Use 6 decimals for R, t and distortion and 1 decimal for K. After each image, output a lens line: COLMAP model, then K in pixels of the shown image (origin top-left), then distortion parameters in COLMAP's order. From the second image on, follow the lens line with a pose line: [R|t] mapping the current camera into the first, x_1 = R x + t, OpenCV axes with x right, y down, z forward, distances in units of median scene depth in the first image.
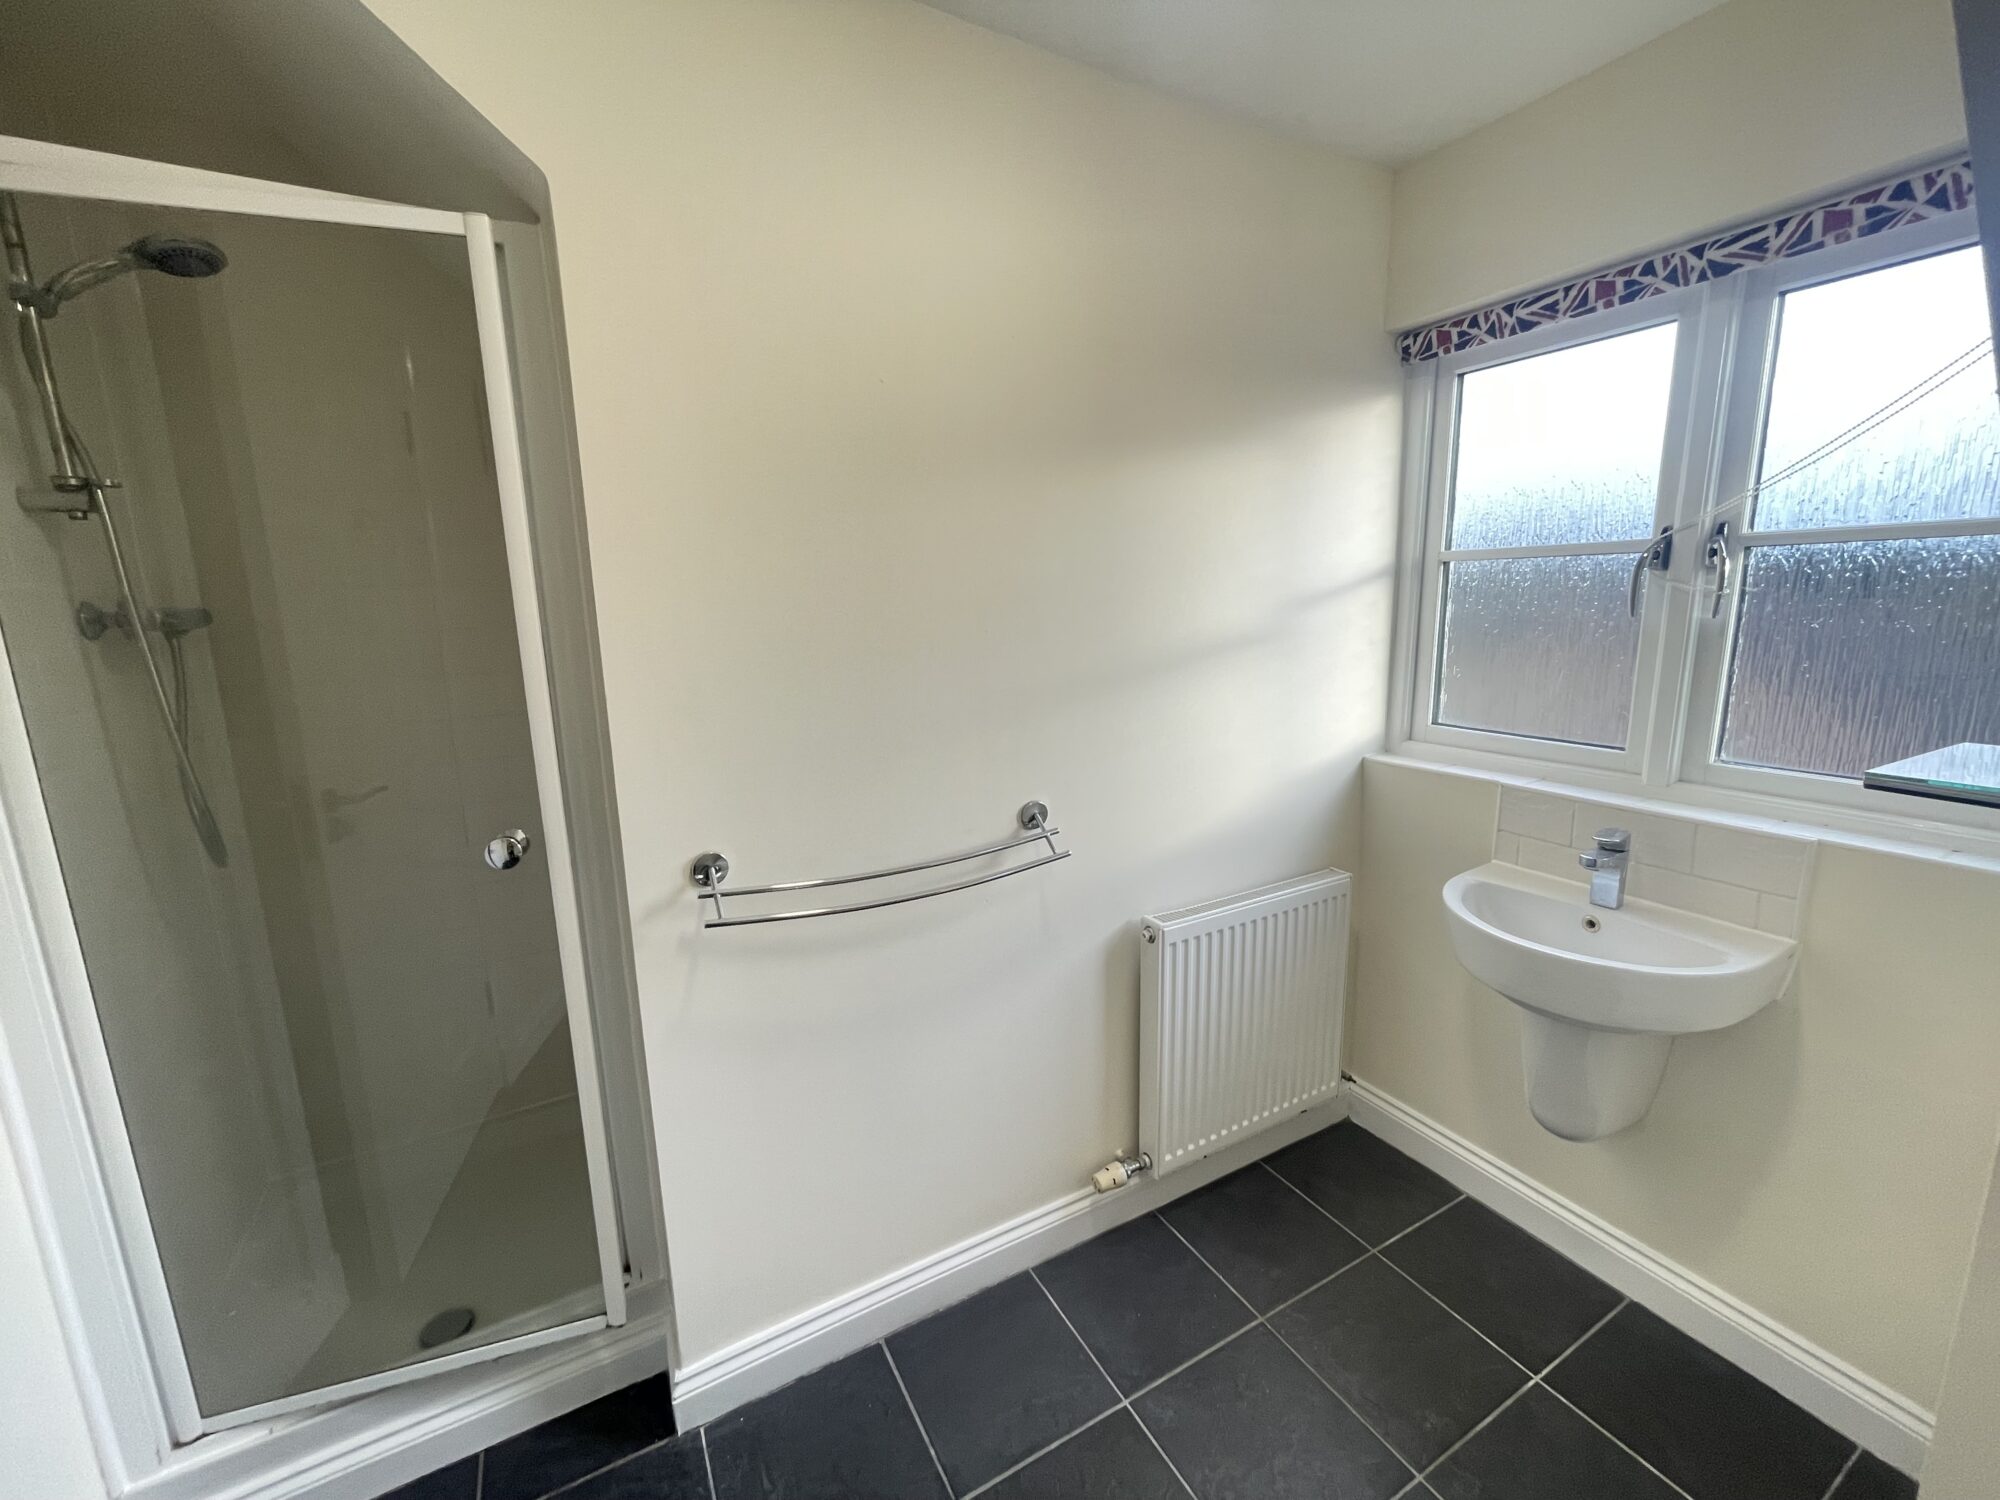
lens RADIAL K [[810.9, 0, 1000.0], [0, 810.9, 750.0], [0, 0, 1]] dist [-0.002263, 0.000092]
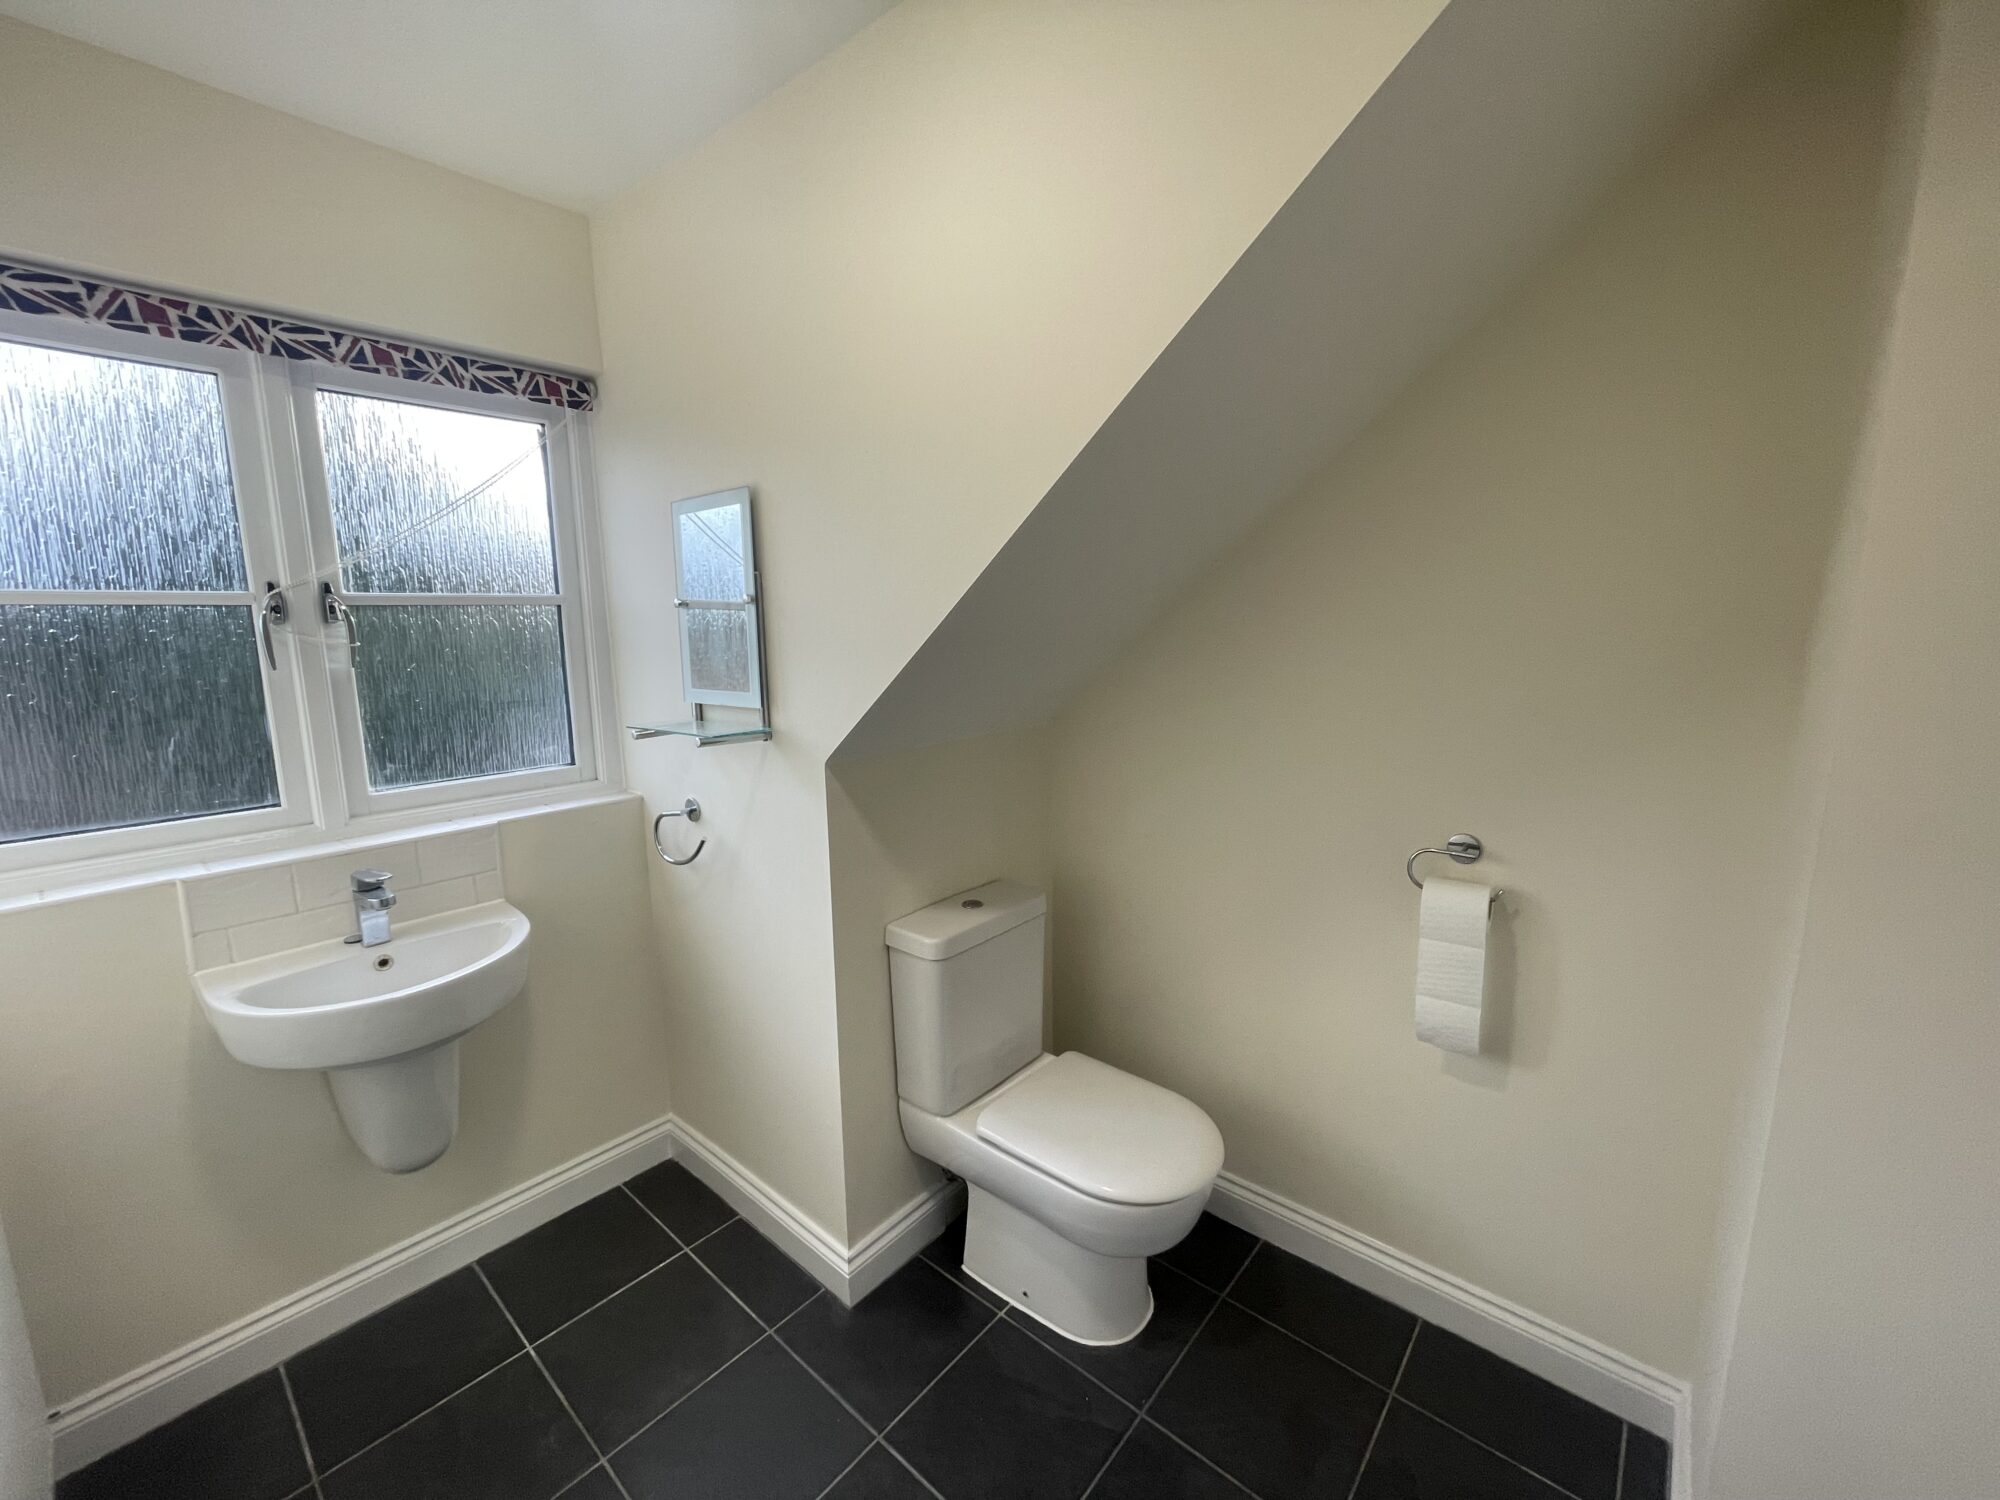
lens RADIAL K [[810.9, 0, 1000.0], [0, 810.9, 750.0], [0, 0, 1]] dist [-0.002263, 0.000092]
pose [[-0.356226, -0.124971, 0.926005, -0.472196], [0.193441, 0.959684, 0.203931, -0.104008], [-0.914157, 0.251773, -0.317690, 0.543541]]
